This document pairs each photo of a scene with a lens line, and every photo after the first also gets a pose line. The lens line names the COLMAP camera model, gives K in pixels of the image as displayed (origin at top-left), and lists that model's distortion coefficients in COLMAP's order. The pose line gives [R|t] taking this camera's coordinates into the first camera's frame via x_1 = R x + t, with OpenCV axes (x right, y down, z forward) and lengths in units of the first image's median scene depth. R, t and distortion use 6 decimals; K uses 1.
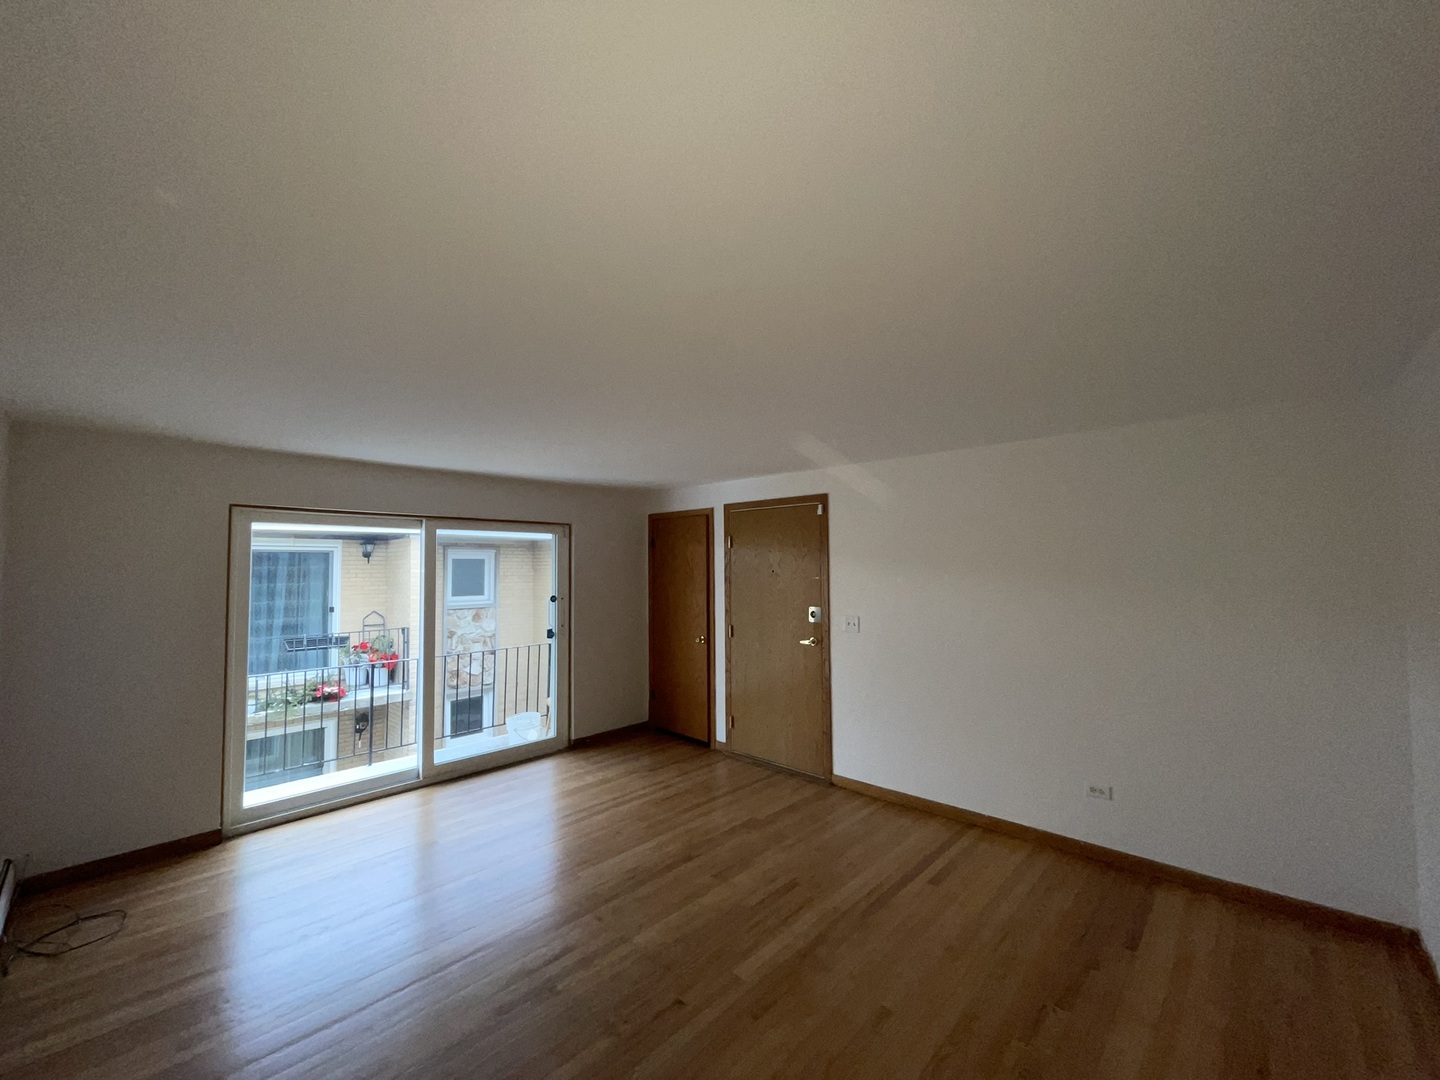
lens RADIAL K [[582.2, 0, 713.9], [0, 582.2, 542.9], [0, 0, 1]] dist [-0.002776, 0.001876]
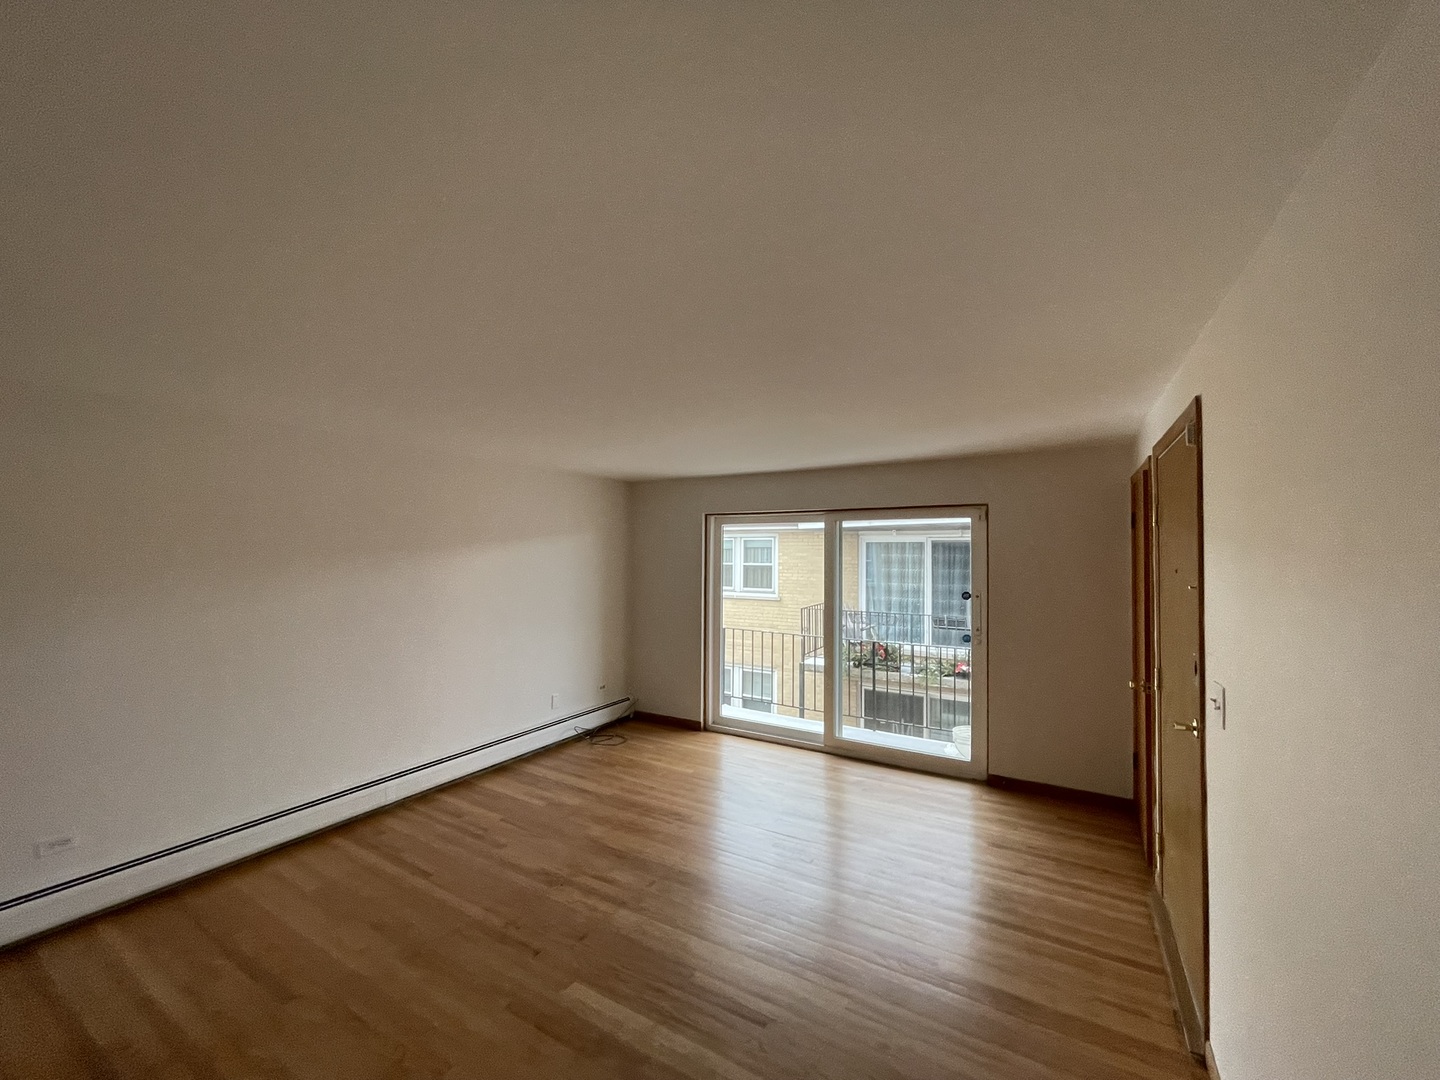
lens RADIAL K [[582.2, 0, 711.4], [0, 582.2, 545.5], [0, 0, 1]] dist [-0.002776, 0.001876]
pose [[0.215759, -0.011477, -0.976379, 0.498773], [0.034992, 0.999380, -0.004014, 0.016548], [0.975820, -0.033300, 0.216026, 0.506608]]
